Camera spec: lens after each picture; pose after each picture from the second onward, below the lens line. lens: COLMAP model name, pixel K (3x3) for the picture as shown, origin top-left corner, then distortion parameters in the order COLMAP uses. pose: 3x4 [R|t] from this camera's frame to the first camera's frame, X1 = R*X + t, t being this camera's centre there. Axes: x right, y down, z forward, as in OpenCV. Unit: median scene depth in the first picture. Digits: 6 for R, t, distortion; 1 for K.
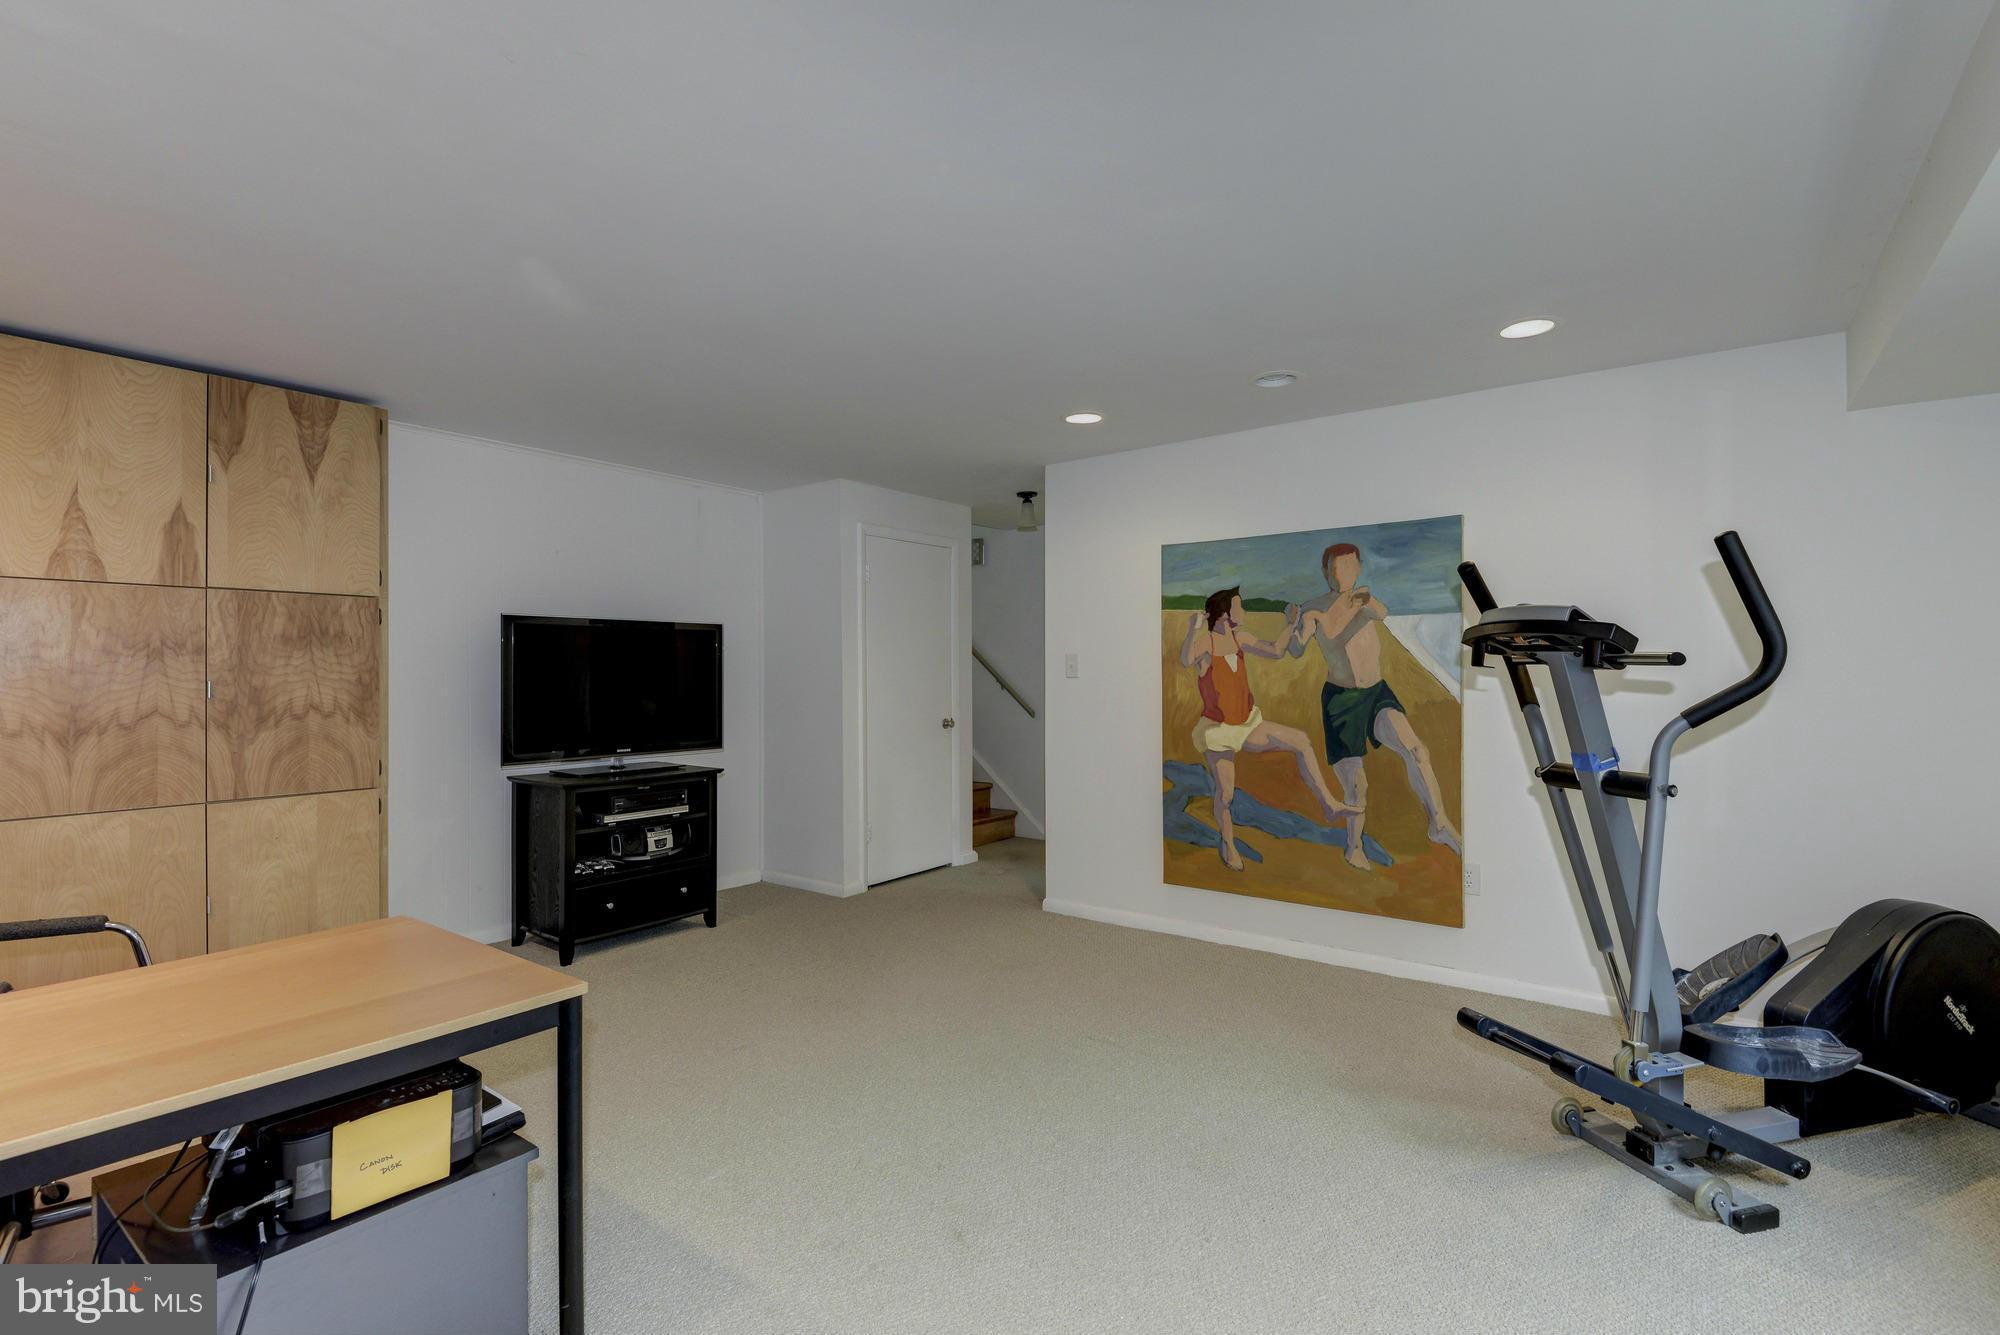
lens RADIAL K [[916.6, 0, 966.4], [0, 916.6, 665.8], [0, 0, 1]] dist [0.027426, -0.017643]
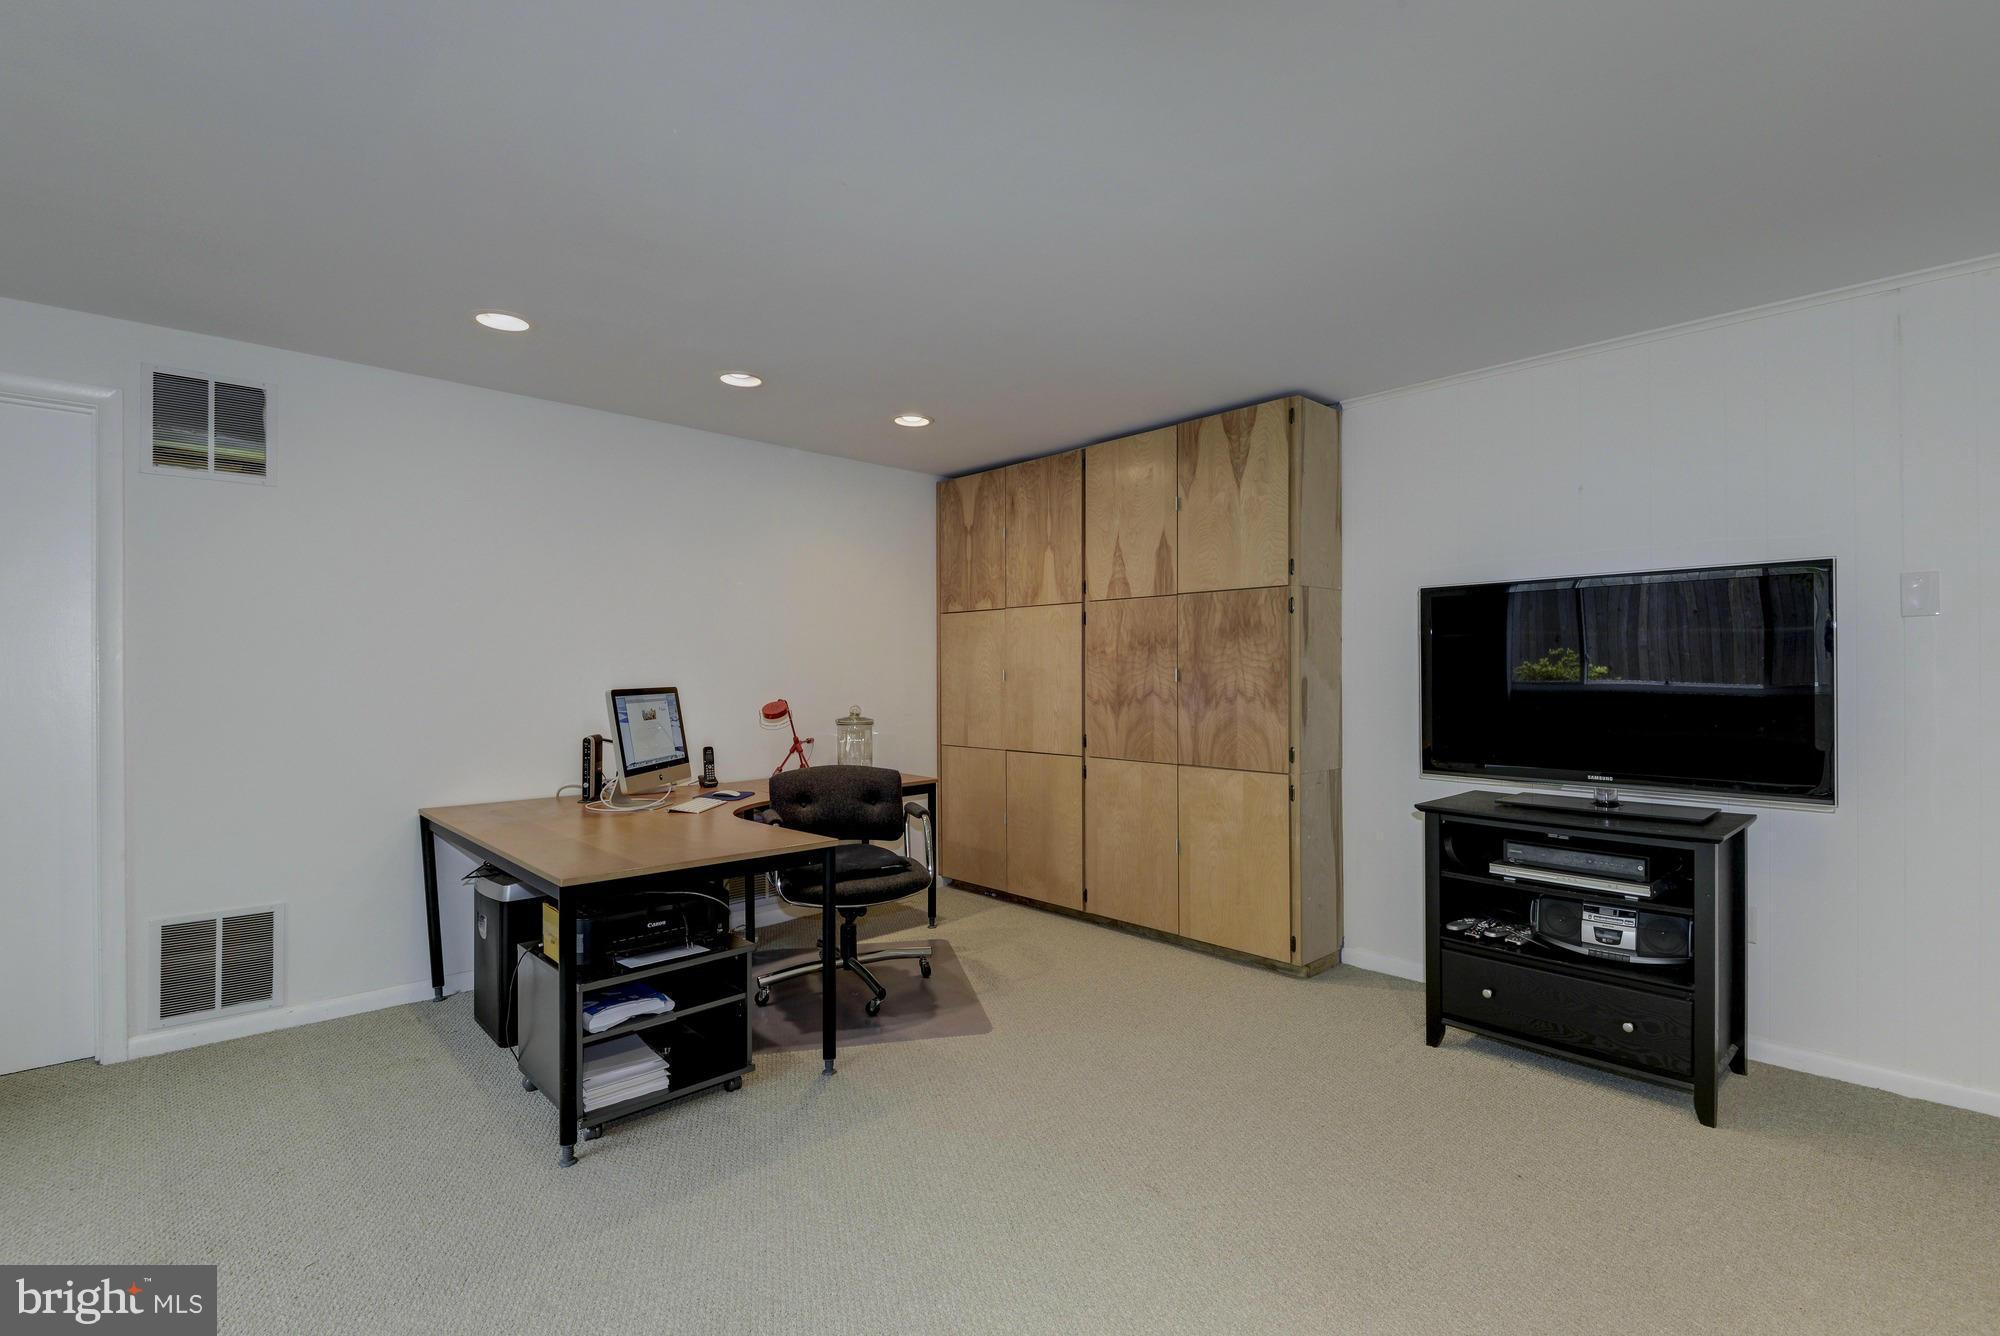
lens RADIAL K [[916.6, 0, 966.4], [0, 916.6, 666.3], [0, 0, 1]] dist [0.027426, -0.017643]
pose [[-0.165447, -0.005709, -0.986202, 0.441375], [0.007485, 0.999947, -0.007045, 0.019641], [0.986190, -0.008547, -0.165395, 0.878347]]
